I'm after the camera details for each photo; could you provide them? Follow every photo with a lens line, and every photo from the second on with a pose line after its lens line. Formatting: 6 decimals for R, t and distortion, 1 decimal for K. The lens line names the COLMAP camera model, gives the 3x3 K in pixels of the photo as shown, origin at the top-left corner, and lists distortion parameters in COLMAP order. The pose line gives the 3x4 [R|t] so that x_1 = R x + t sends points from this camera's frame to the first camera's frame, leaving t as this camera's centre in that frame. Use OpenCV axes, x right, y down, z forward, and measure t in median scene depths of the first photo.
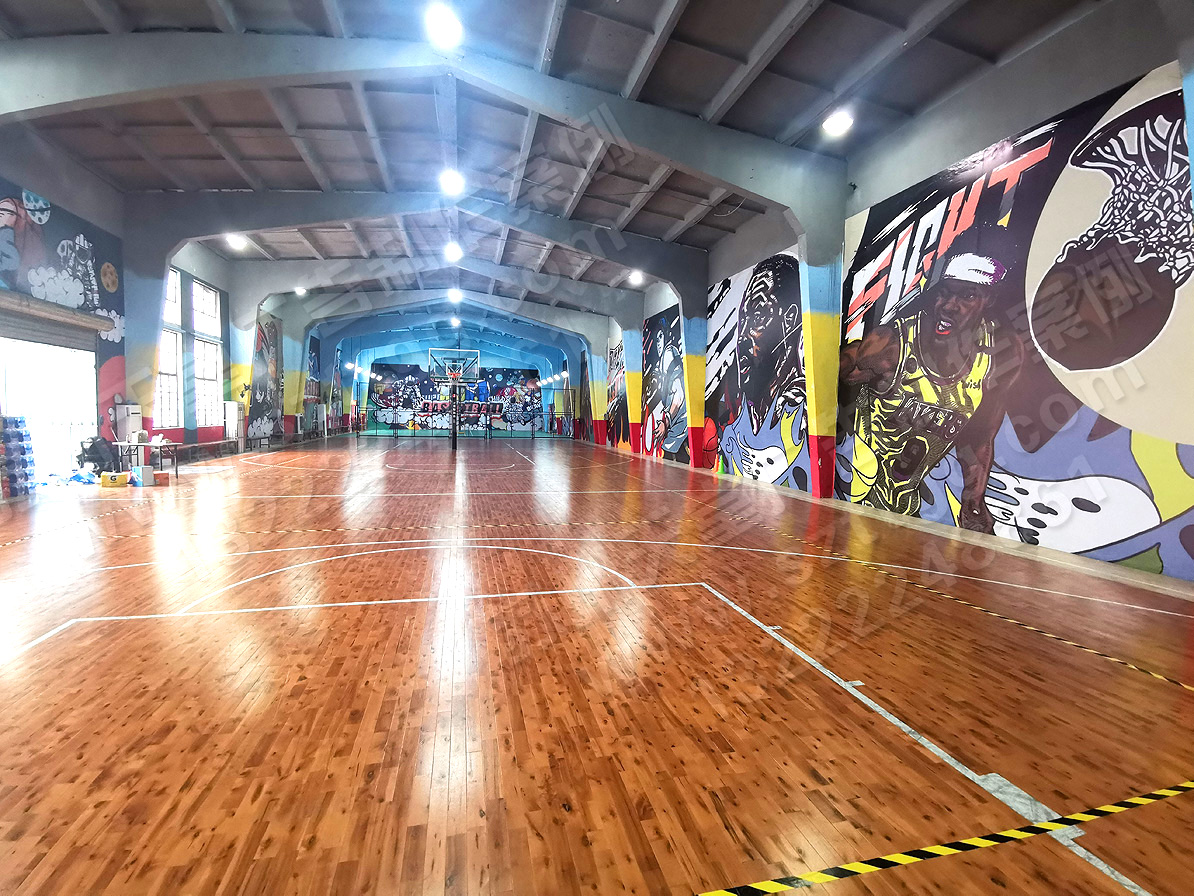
lens RADIAL K [[546.6, 0, 598.8], [0, 546.6, 442.5], [0, 0, 1]] dist [0.009748, -0.009166]
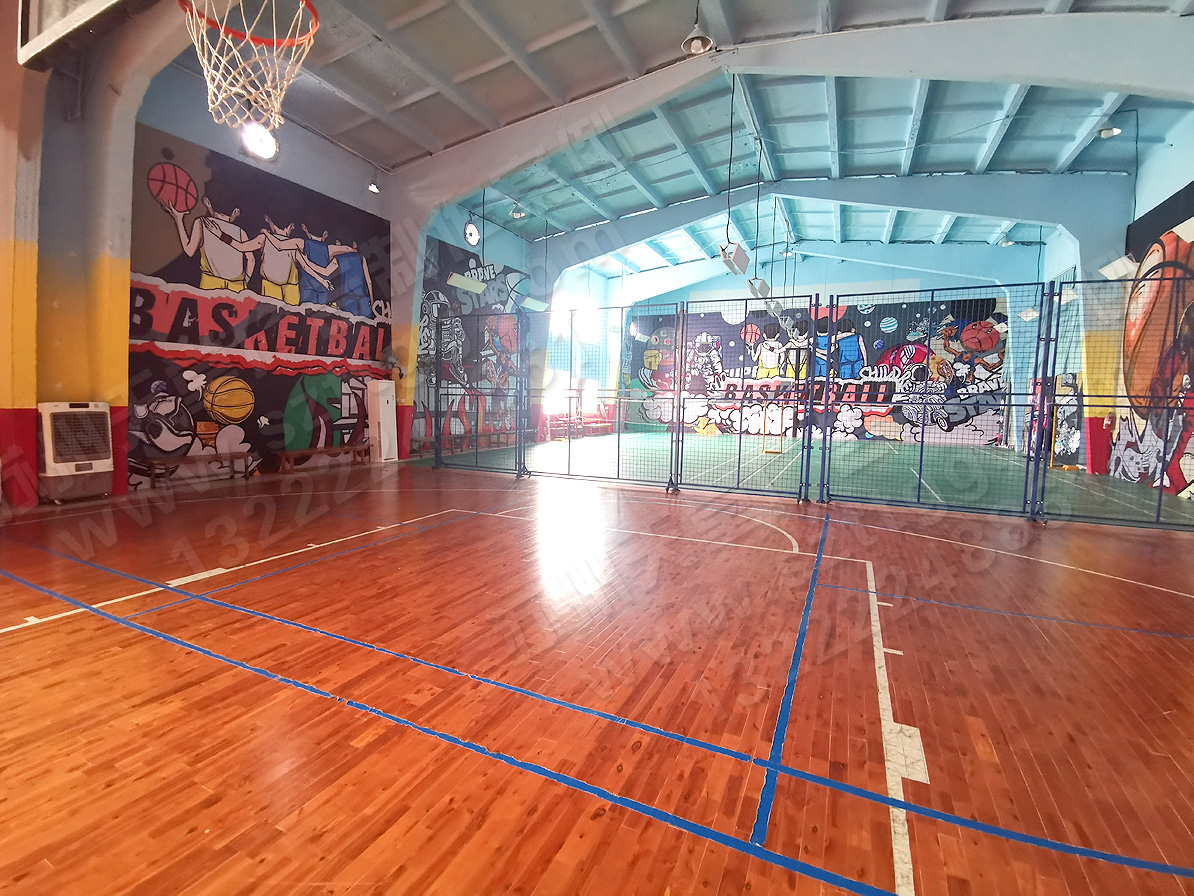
lens RADIAL K [[546.6, 0, 599.7], [0, 546.6, 442.7], [0, 0, 1]] dist [0.009748, -0.009166]
pose [[0.780213, 0.043754, -0.623982, -0.288546], [-0.033284, 0.999041, 0.028436, -0.091736], [0.624628, -0.001417, 0.780921, 1.744906]]
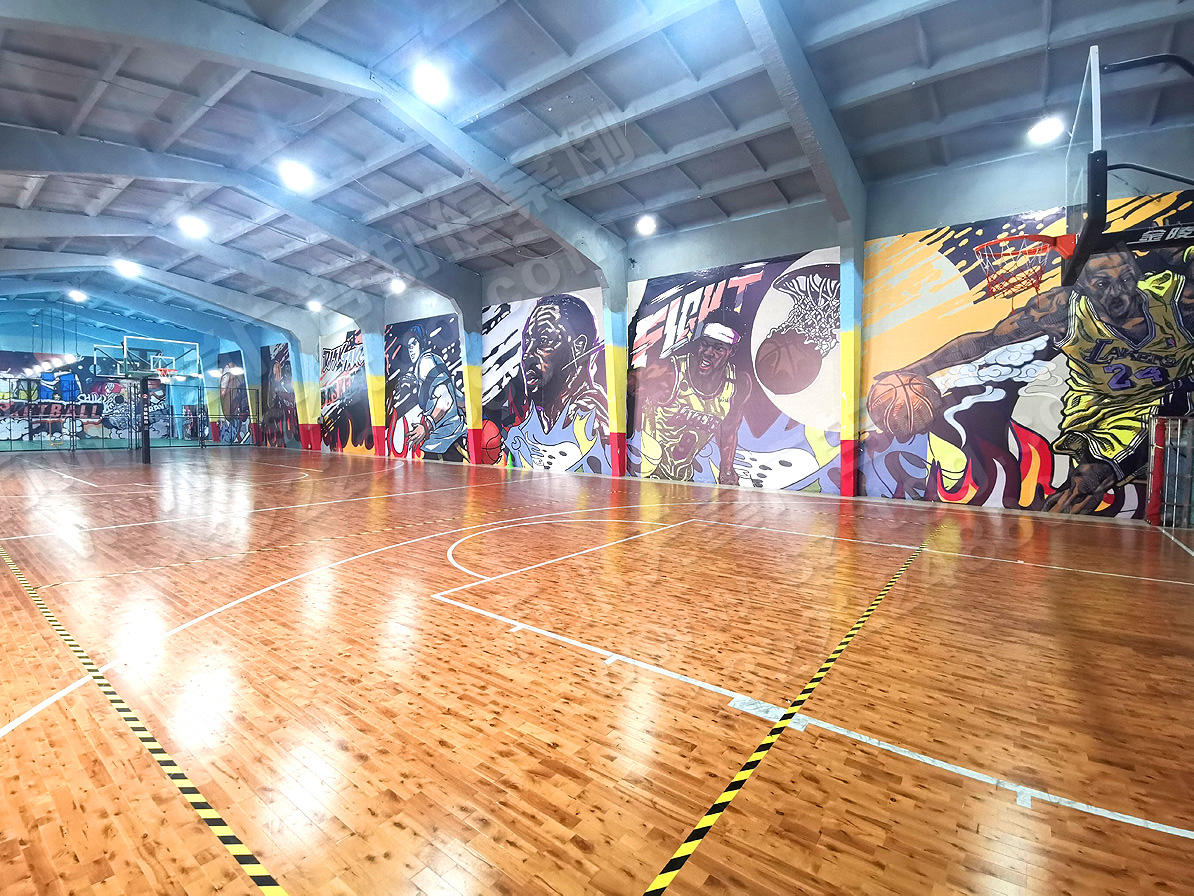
lens RADIAL K [[546.6, 0, 596.2], [0, 546.6, 442.3], [0, 0, 1]] dist [0.009748, -0.009166]
pose [[0.781809, -0.039266, 0.622280, -0.409452], [0.039125, 0.999138, 0.013892, -0.007383], [-0.622289, 0.013486, 0.782671, -0.054482]]
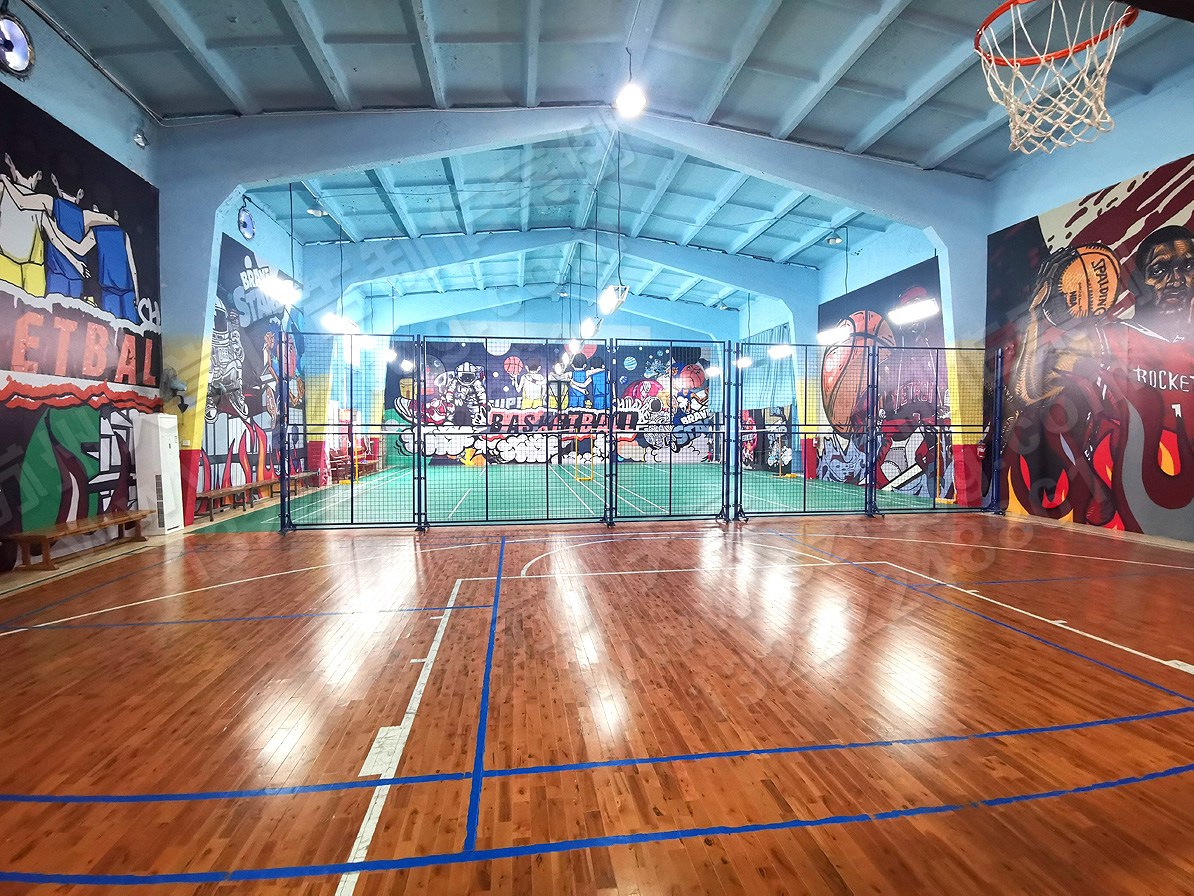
lens RADIAL K [[546.6, 0, 597.9], [0, 546.6, 442.1], [0, 0, 1]] dist [0.009748, -0.009166]
pose [[0.994971, -0.019600, -0.098229, -0.571310], [0.016923, 0.999464, -0.028015, -0.099627], [0.098725, 0.026212, 0.994769, 1.658802]]
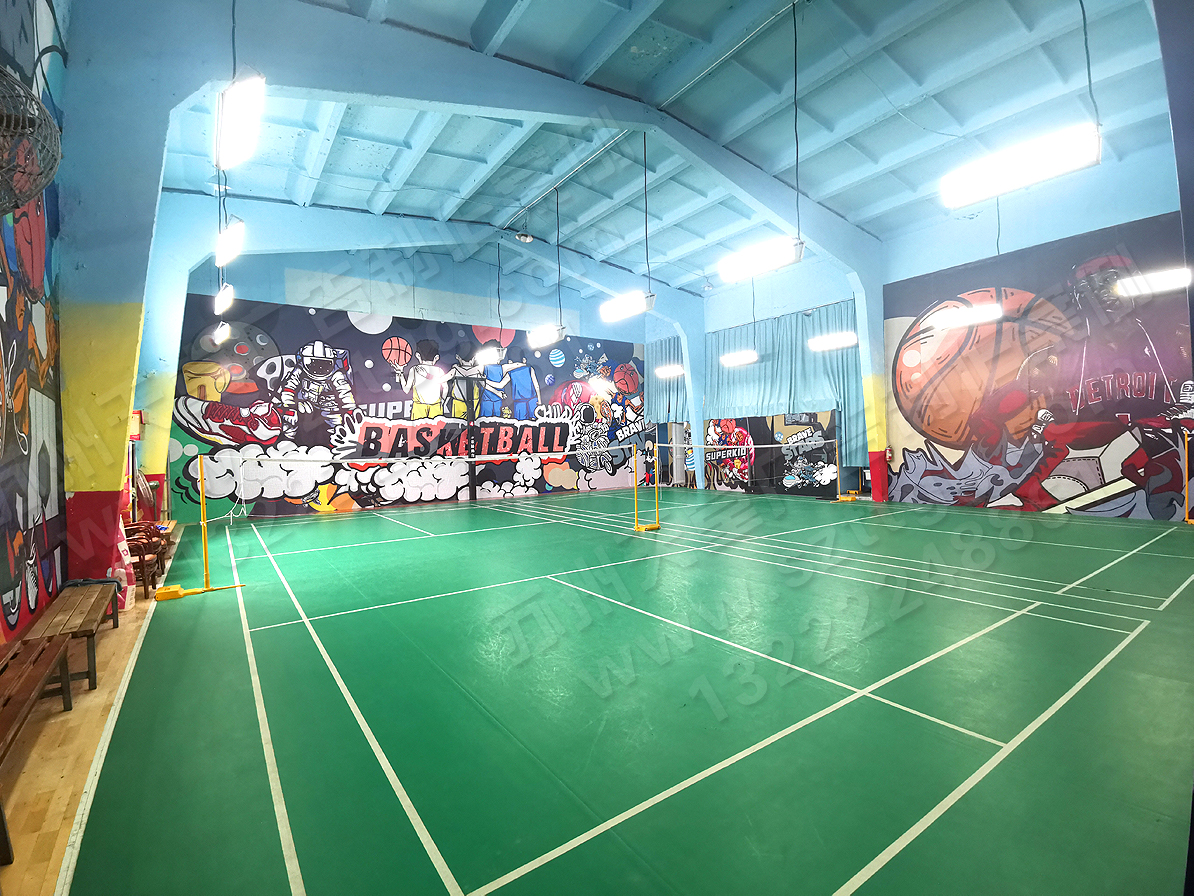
lens RADIAL K [[546.6, 0, 593.2], [0, 546.6, 447.8], [0, 0, 1]] dist [0.009748, -0.009166]
pose [[0.936519, -0.045908, 0.347597, -1.041728], [0.061942, 0.997461, -0.035152, -0.137222], [-0.345101, 0.054451, 0.936985, 2.200278]]
